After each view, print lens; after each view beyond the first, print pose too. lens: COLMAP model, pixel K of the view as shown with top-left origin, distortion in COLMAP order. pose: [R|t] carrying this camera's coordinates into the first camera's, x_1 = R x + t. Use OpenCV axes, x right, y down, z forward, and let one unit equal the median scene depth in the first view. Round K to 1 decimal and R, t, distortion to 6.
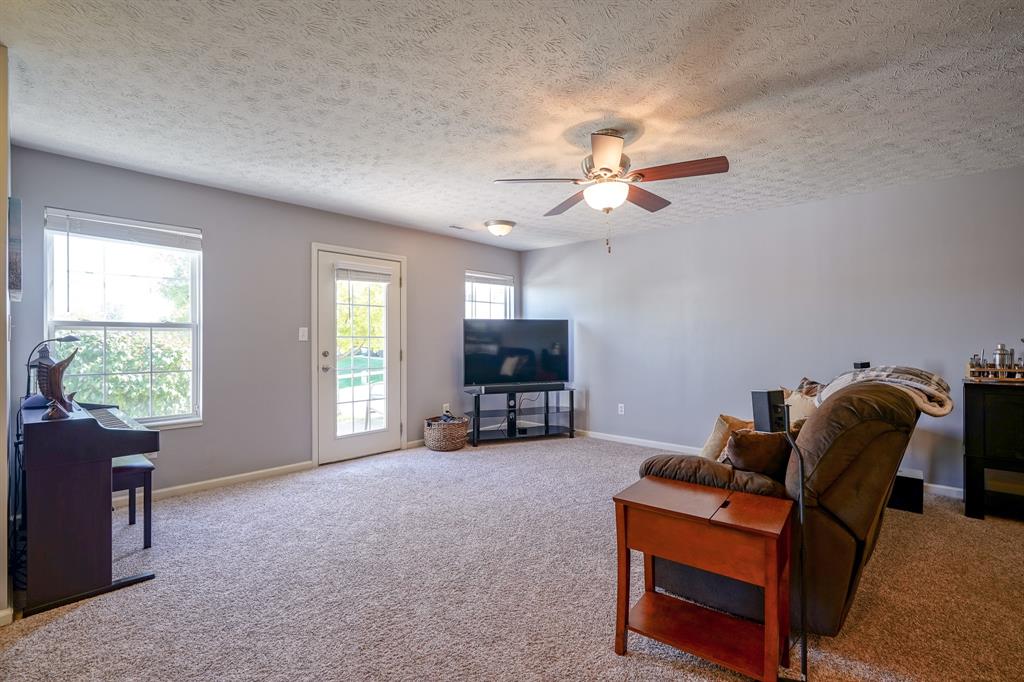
lens RADIAL K [[463.8, 0, 512.0], [0, 463.8, 341.0], [0, 0, 1]] dist [-0.011958, 0.005054]
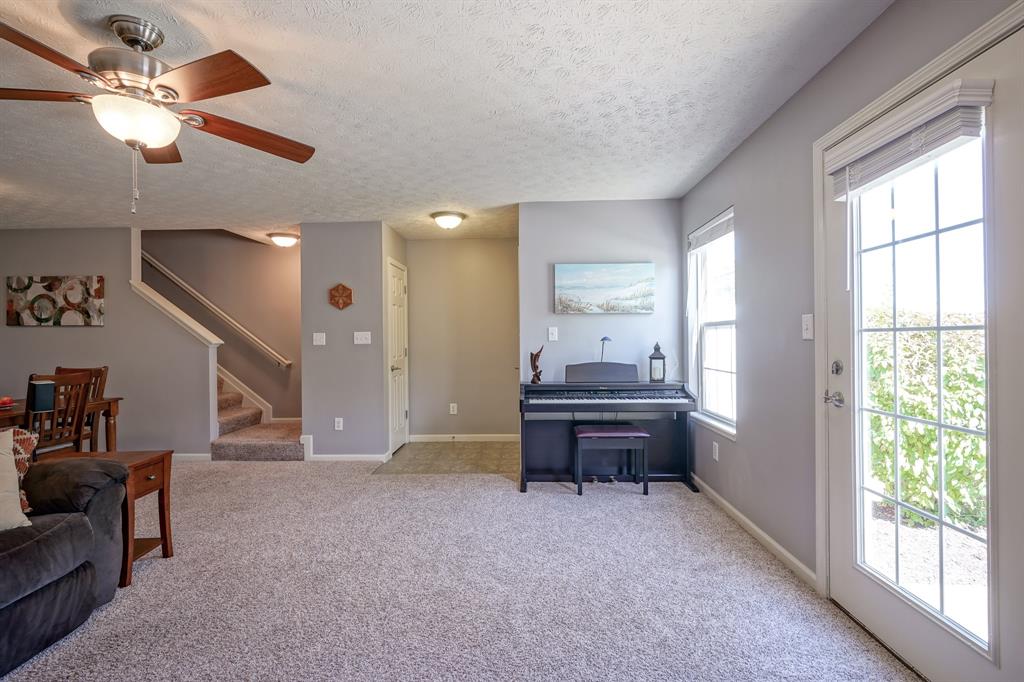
lens RADIAL K [[463.8, 0, 512.0], [0, 463.8, 341.0], [0, 0, 1]] dist [-0.011958, 0.005054]
pose [[-0.757440, 0.009377, -0.652837, 0.147053], [0.008894, 0.999952, 0.004044, -0.003568], [0.652844, -0.002743, -0.757487, 1.177130]]
